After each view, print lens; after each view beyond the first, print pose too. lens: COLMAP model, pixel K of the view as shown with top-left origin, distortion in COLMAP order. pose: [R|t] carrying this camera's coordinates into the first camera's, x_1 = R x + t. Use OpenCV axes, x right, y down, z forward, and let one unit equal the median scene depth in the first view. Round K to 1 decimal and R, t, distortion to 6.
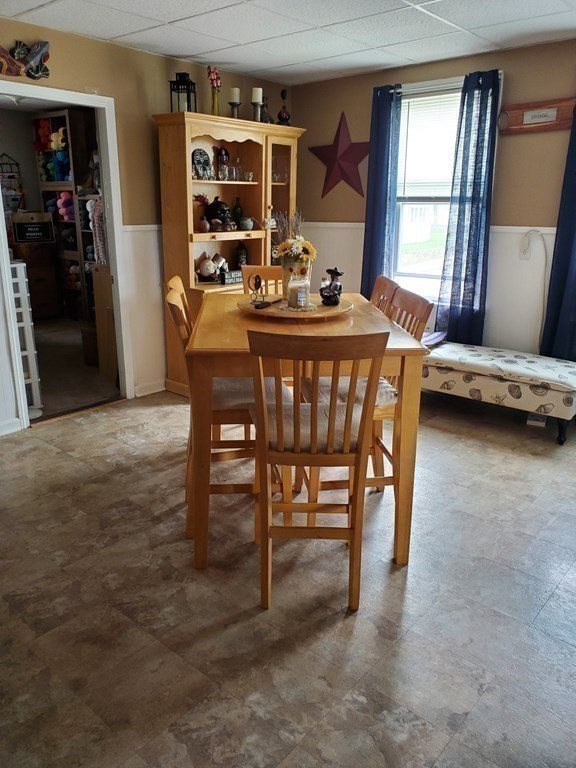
lens RADIAL K [[606.1, 0, 288.3], [0, 606.1, 380.7], [0, 0, 1]] dist [0.004238, 0.017894]
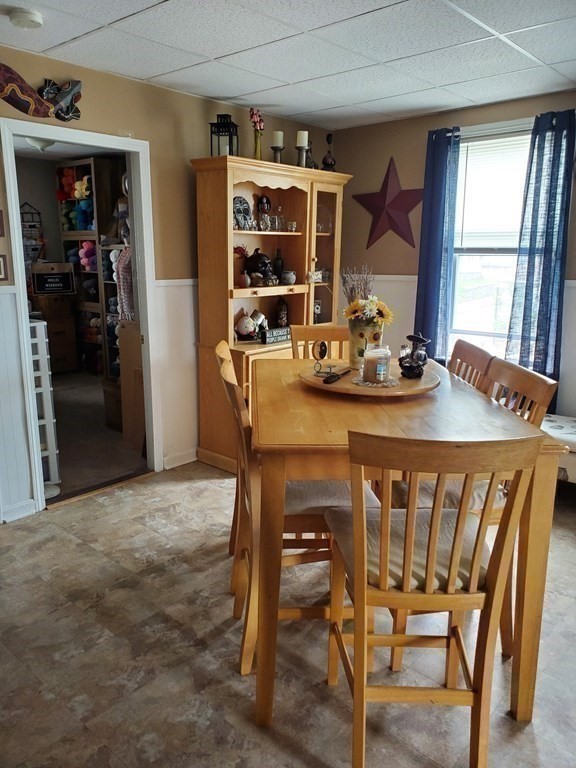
lens RADIAL K [[606.1, 0, 288.7], [0, 606.1, 385.7], [0, 0, 1]] dist [0.004238, 0.017894]
pose [[0.999839, 0.004209, -0.017426, -0.058498], [-0.005345, 0.997827, -0.065664, -0.040903], [0.017112, 0.065746, 0.997690, 0.117310]]
